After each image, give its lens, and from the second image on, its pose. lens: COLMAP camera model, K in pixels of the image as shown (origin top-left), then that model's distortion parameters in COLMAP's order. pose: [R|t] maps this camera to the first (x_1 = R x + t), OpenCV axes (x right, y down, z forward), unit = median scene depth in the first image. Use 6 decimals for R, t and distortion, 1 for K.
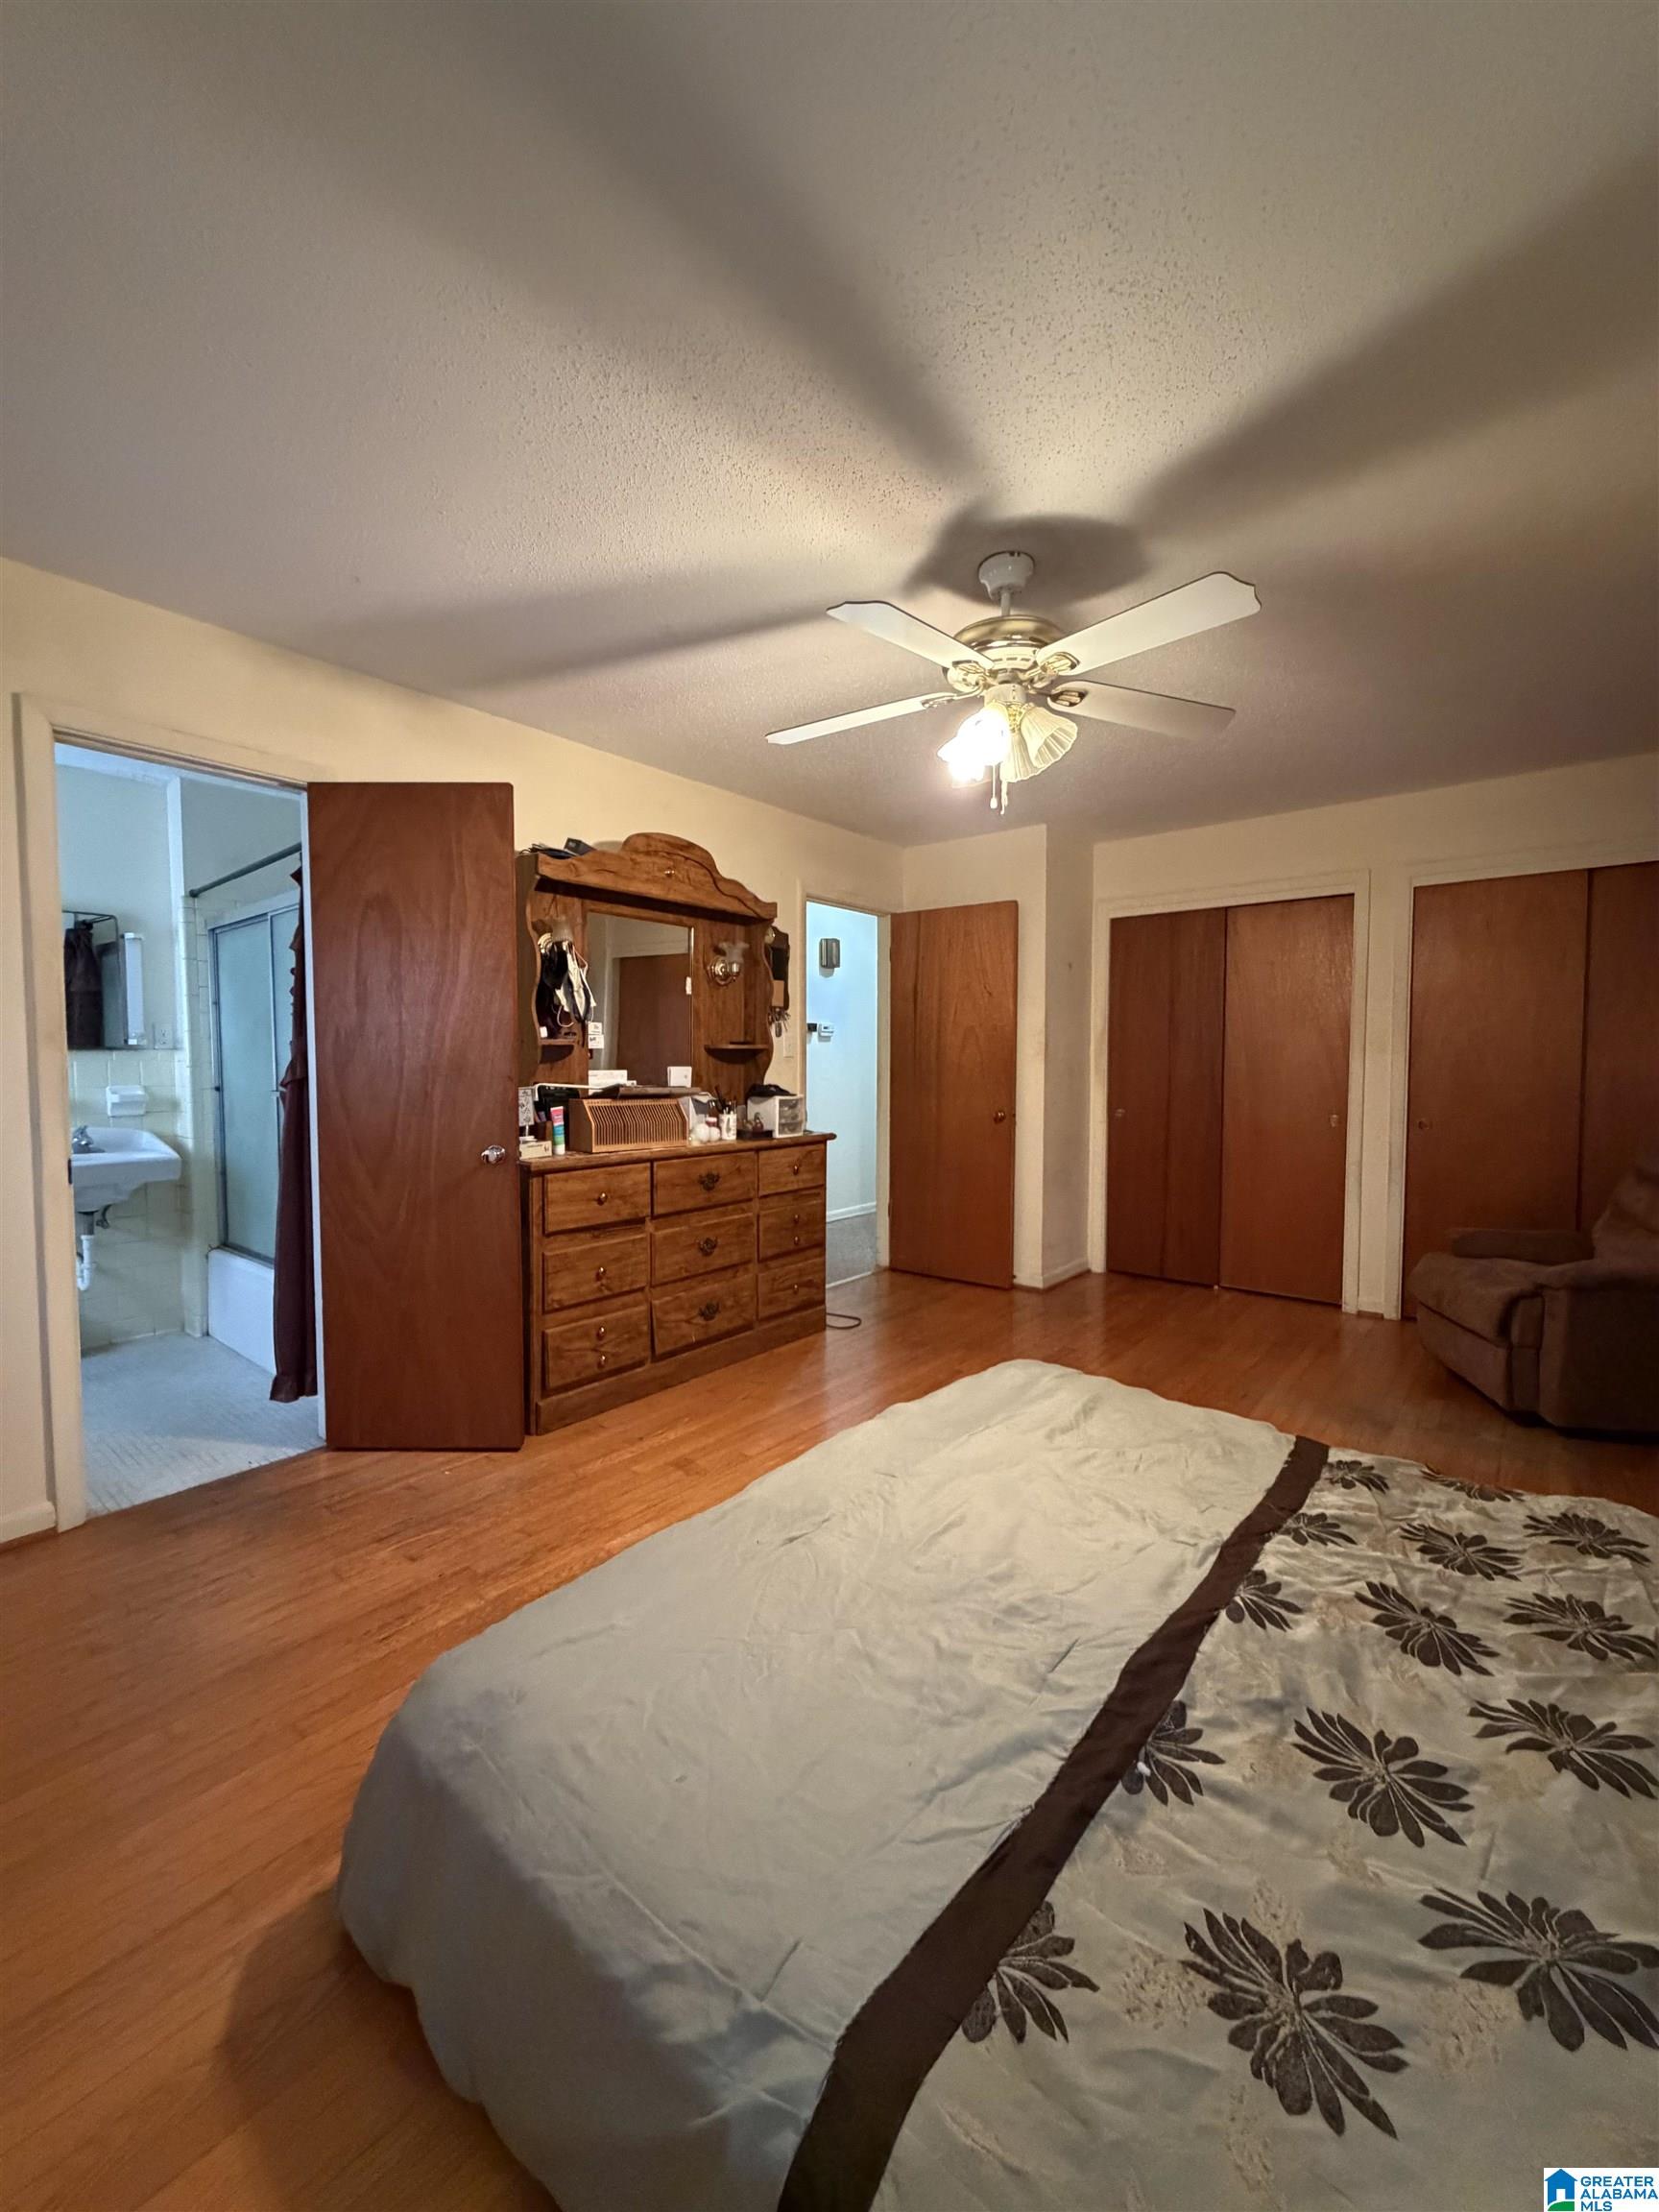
lens RADIAL K [[886.3, 0, 822.5], [0, 886.3, 1105.7], [0, 0, 1]] dist [-0.001942, 0.000132]
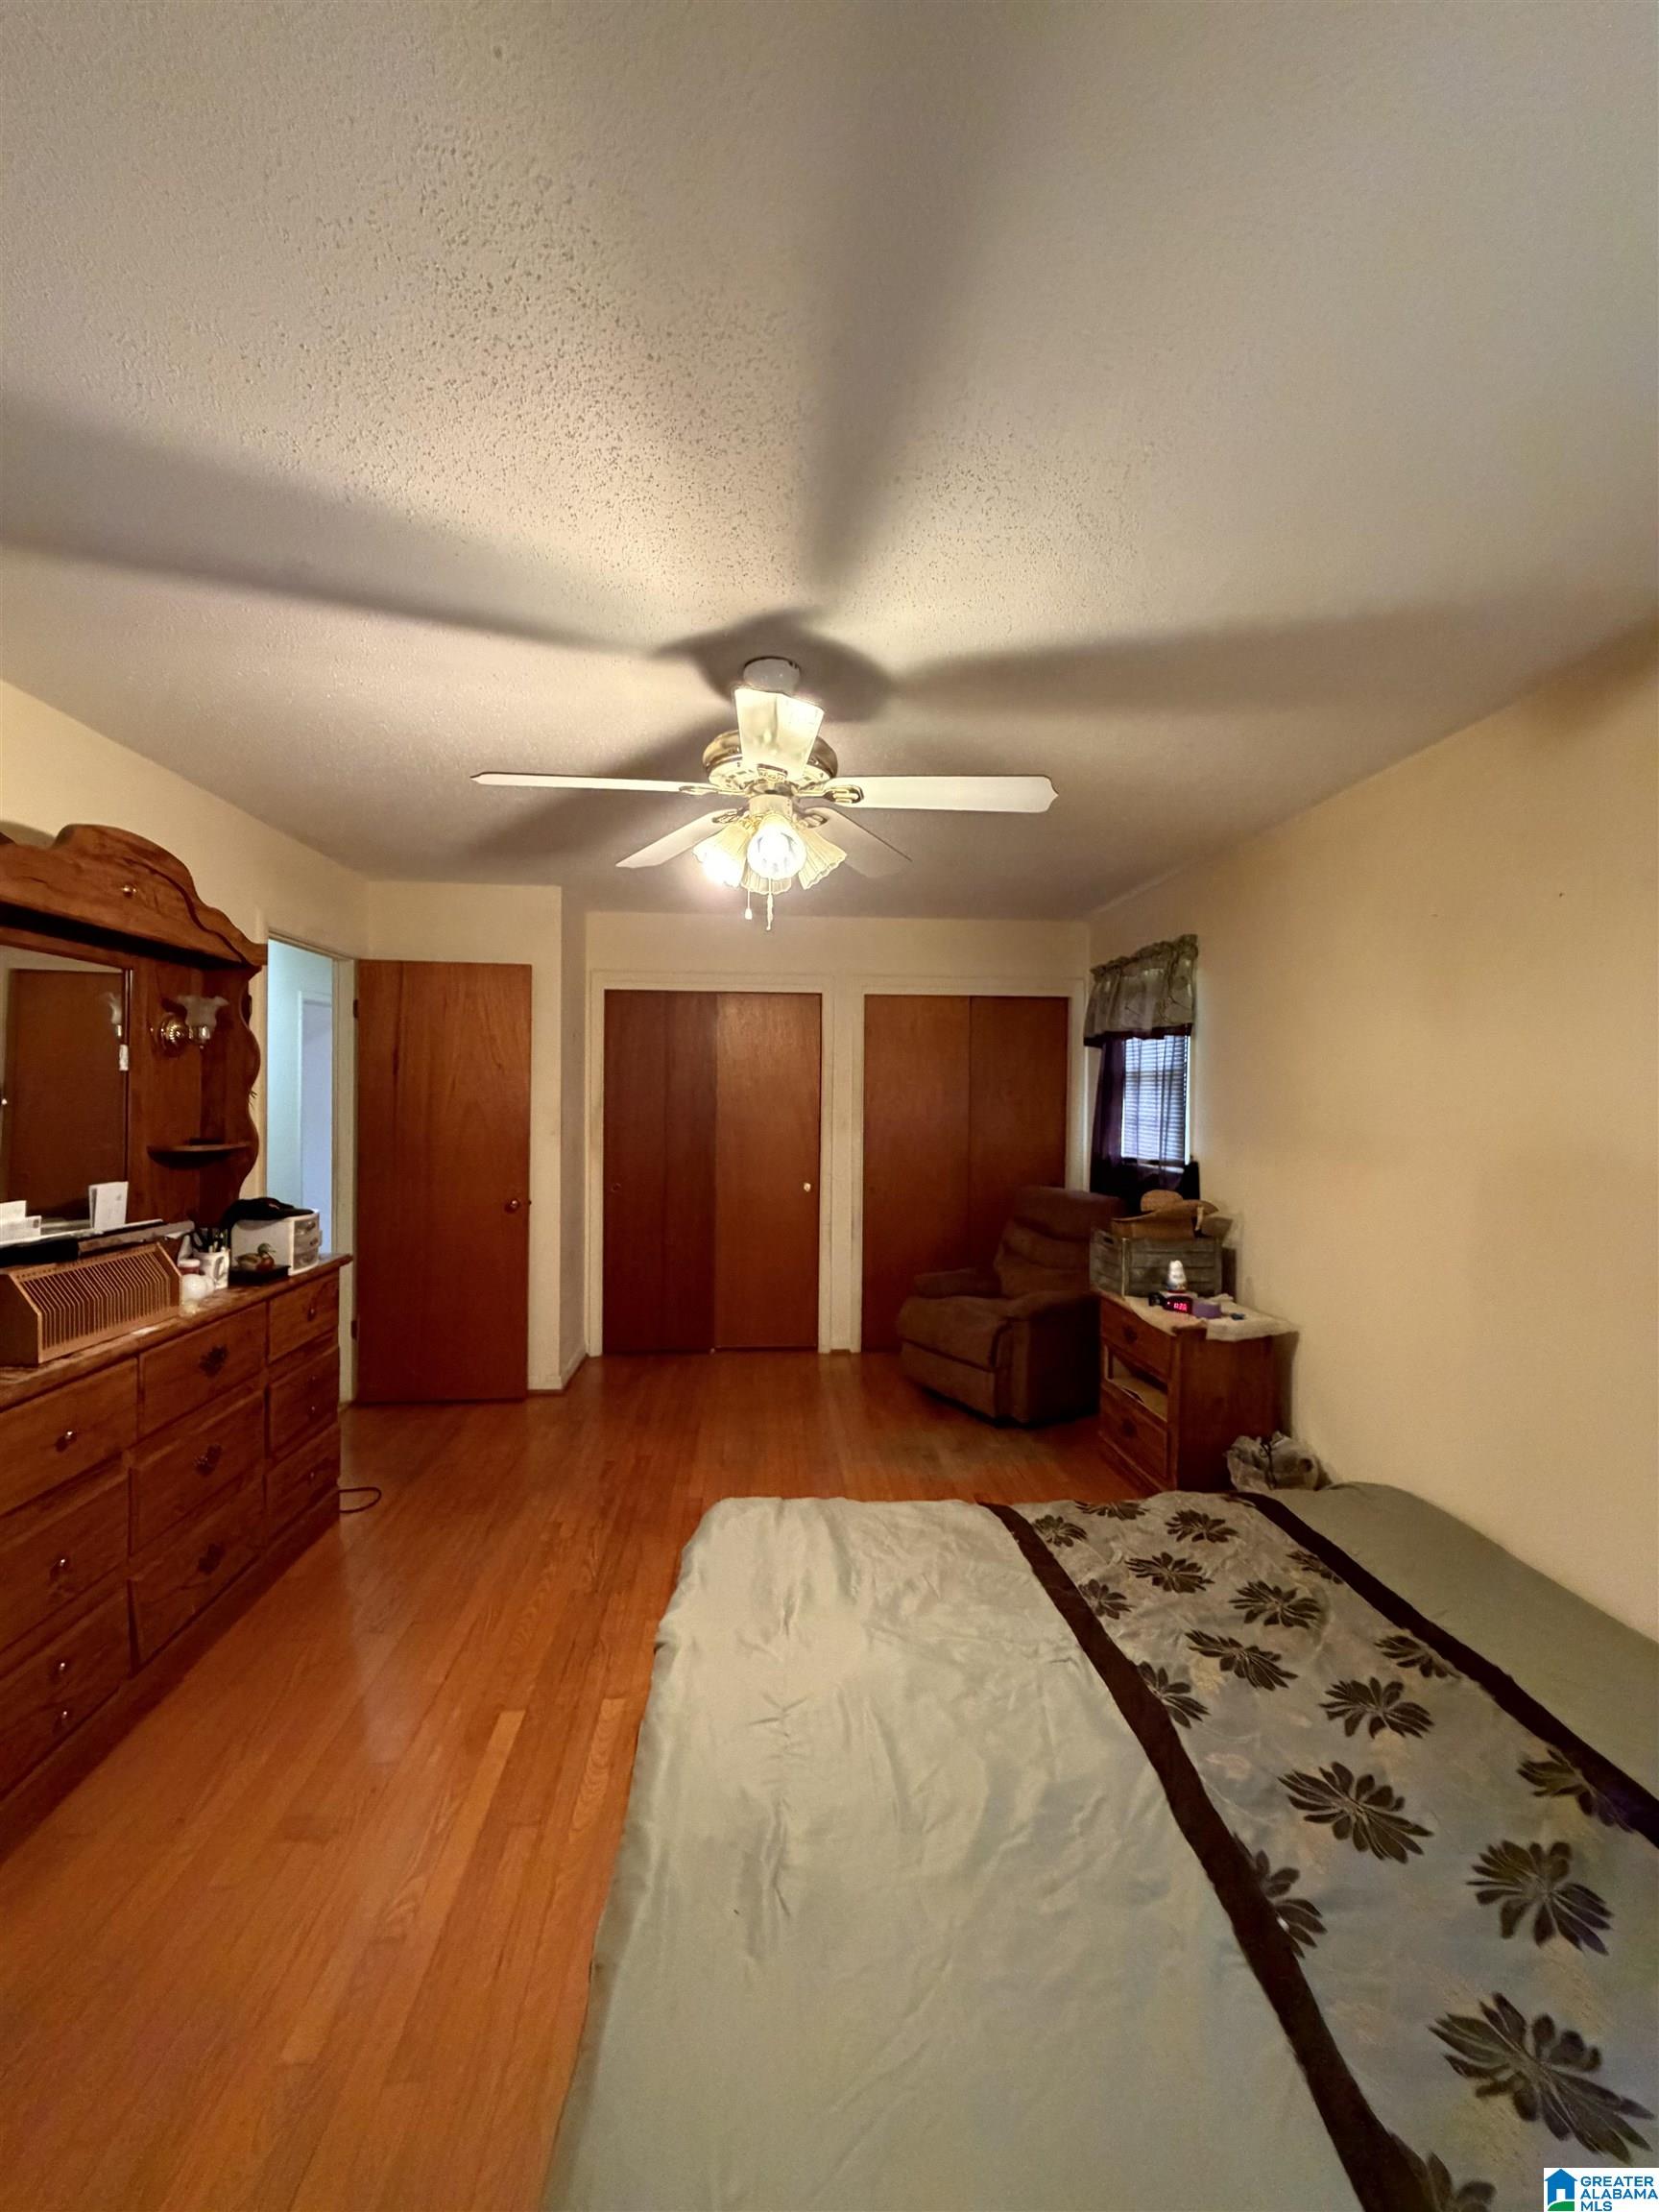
lens RADIAL K [[886.3, 0, 828.7], [0, 886.3, 1102.3], [0, 0, 1]] dist [-0.001942, 0.000132]
pose [[0.717163, -0.001539, 0.696903, -0.259885], [0.028265, 0.999239, -0.026880, -0.078406], [-0.696332, 0.038975, 0.716661, 0.191560]]
